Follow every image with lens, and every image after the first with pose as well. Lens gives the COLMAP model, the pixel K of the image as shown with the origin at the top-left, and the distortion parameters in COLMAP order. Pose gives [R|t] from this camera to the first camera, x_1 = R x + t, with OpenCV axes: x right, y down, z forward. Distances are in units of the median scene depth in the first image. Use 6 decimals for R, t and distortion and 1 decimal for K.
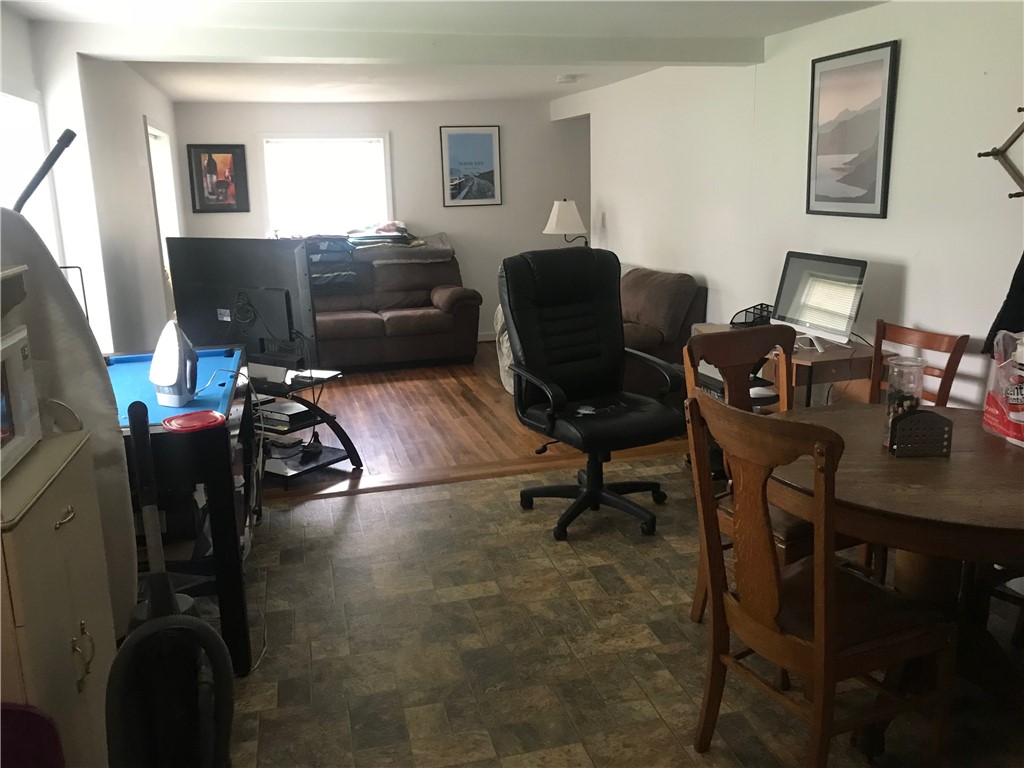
lens RADIAL K [[836.8, 0, 512.7], [0, 836.8, 385.4], [0, 0, 1]] dist [0.044056, -0.011679]
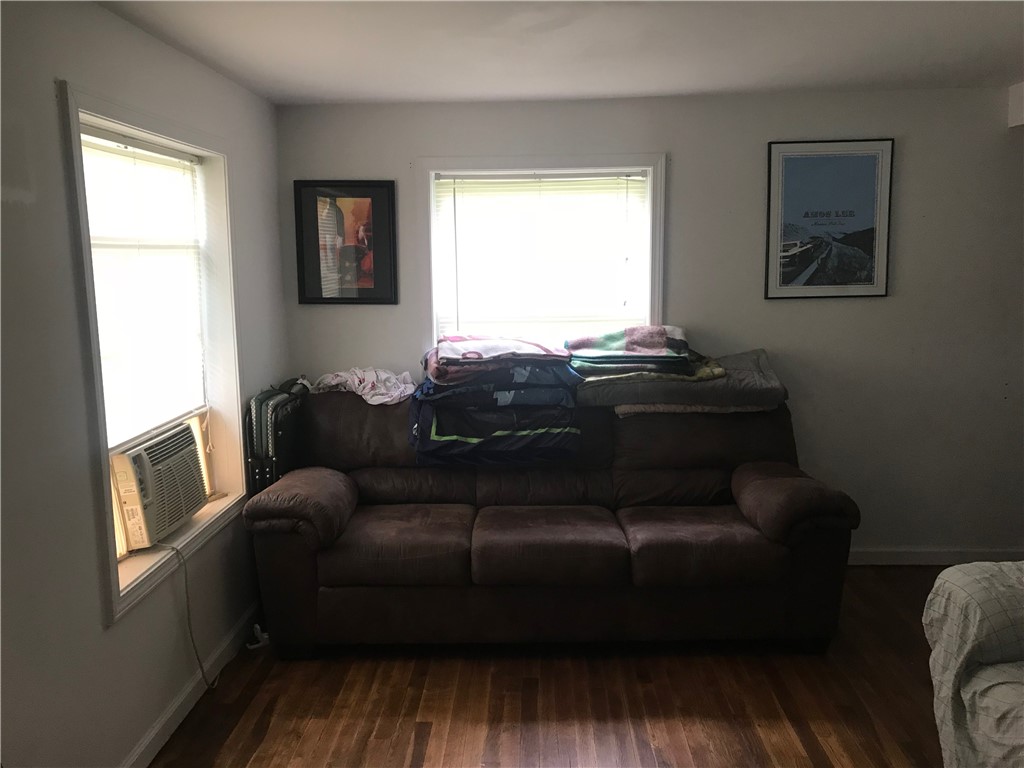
lens RADIAL K [[836.8, 0, 509.8], [0, 836.8, 381.7], [0, 0, 1]] dist [0.044056, -0.011679]
pose [[0.955996, 0.054405, -0.288292, -0.083422], [-0.077233, 0.994664, -0.068401, -0.122120], [0.283032, 0.087657, 0.955096, 0.499447]]
